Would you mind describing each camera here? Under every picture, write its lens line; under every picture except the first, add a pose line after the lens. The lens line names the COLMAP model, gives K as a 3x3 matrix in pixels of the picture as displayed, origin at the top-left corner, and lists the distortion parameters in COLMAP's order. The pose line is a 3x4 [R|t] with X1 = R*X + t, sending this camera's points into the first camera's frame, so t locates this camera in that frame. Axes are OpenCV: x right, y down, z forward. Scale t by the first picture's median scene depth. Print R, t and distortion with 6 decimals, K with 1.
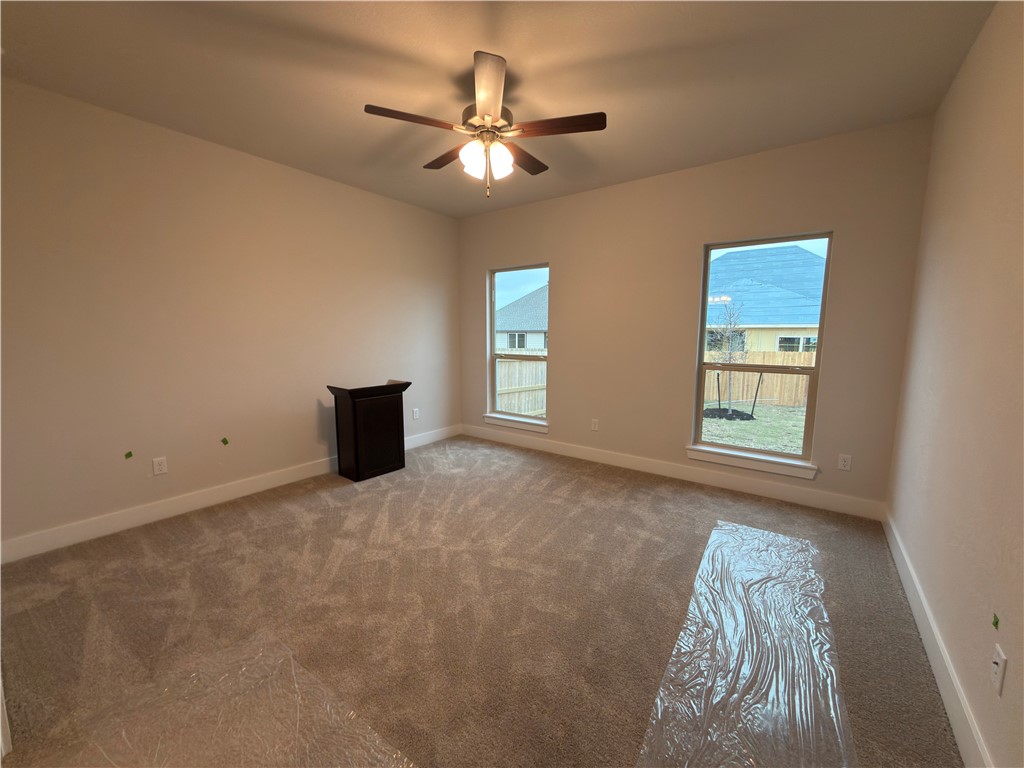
lens RADIAL K [[408.8, 0, 505.6], [0, 408.8, 383.5], [0, 0, 1]] dist [-0.000055, 0.000225]
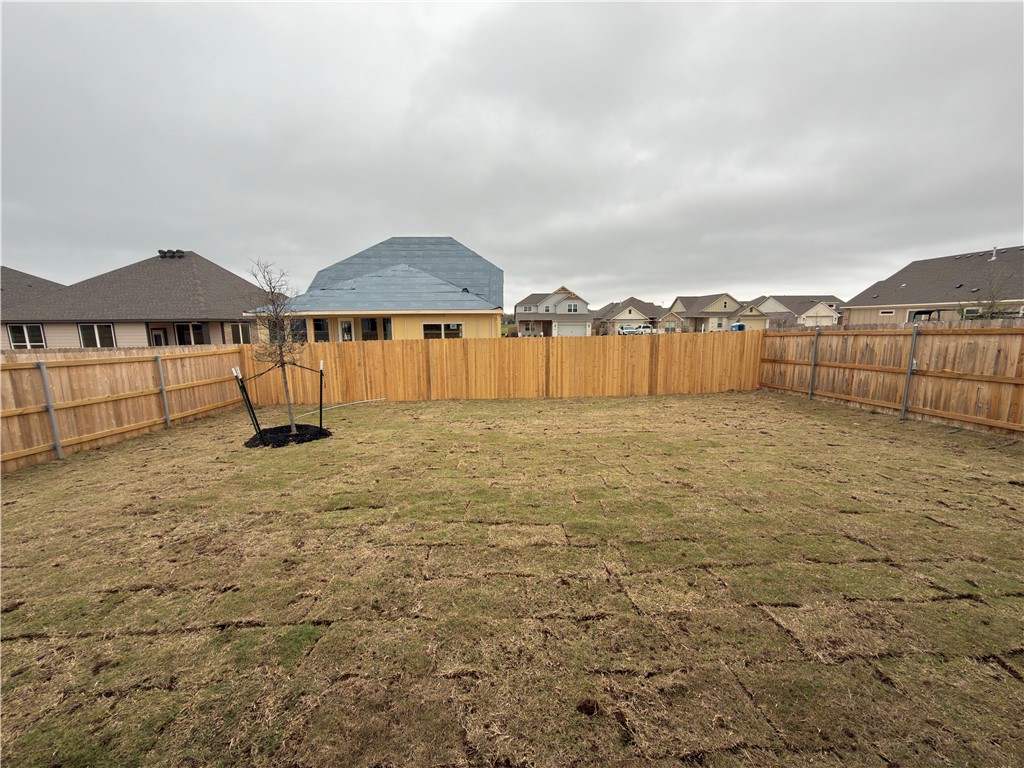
lens RADIAL K [[408.8, 0, 514.2], [0, 408.8, 386.1], [0, 0, 1]] dist [-0.000055, 0.000225]
pose [[0.780002, -0.105411, 0.616835, 0.208288], [0.088020, 0.994392, 0.058628, -0.006542], [-0.619555, 0.008564, 0.784906, 0.110469]]
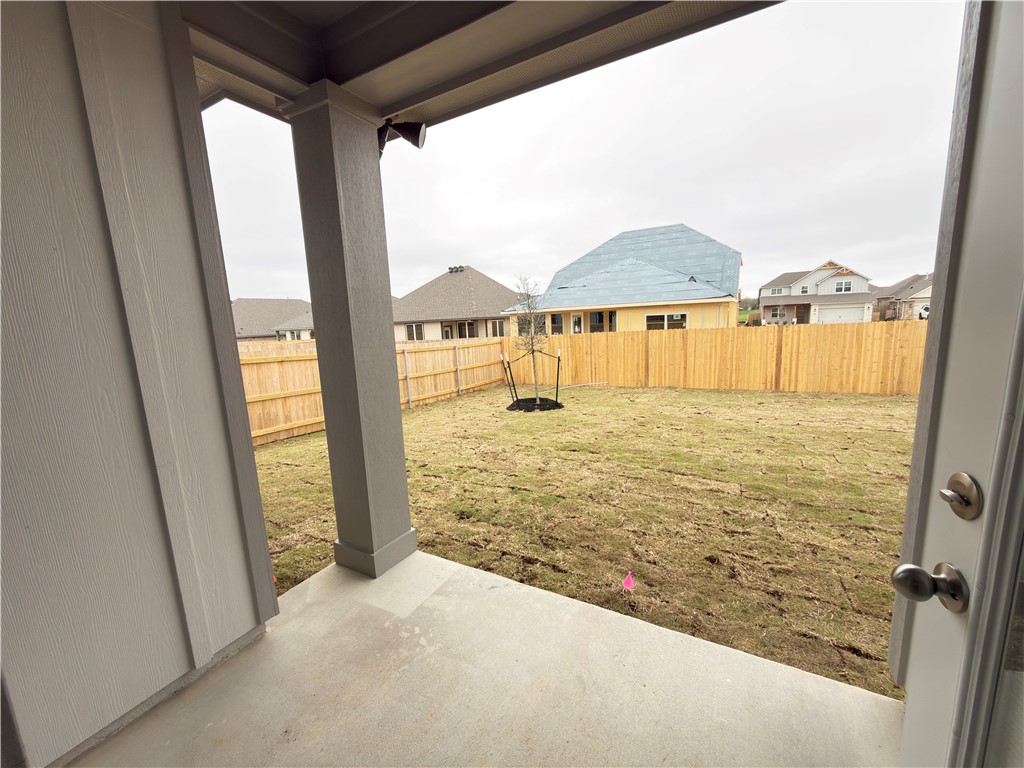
lens RADIAL K [[408.8, 0, 513.0], [0, 408.8, 387.3], [0, 0, 1]] dist [-0.000055, 0.000225]
pose [[0.989200, -0.071430, 0.127989, 0.186804], [0.066600, 0.996911, 0.041630, -0.002502], [-0.130568, -0.032656, 0.990901, 0.046249]]
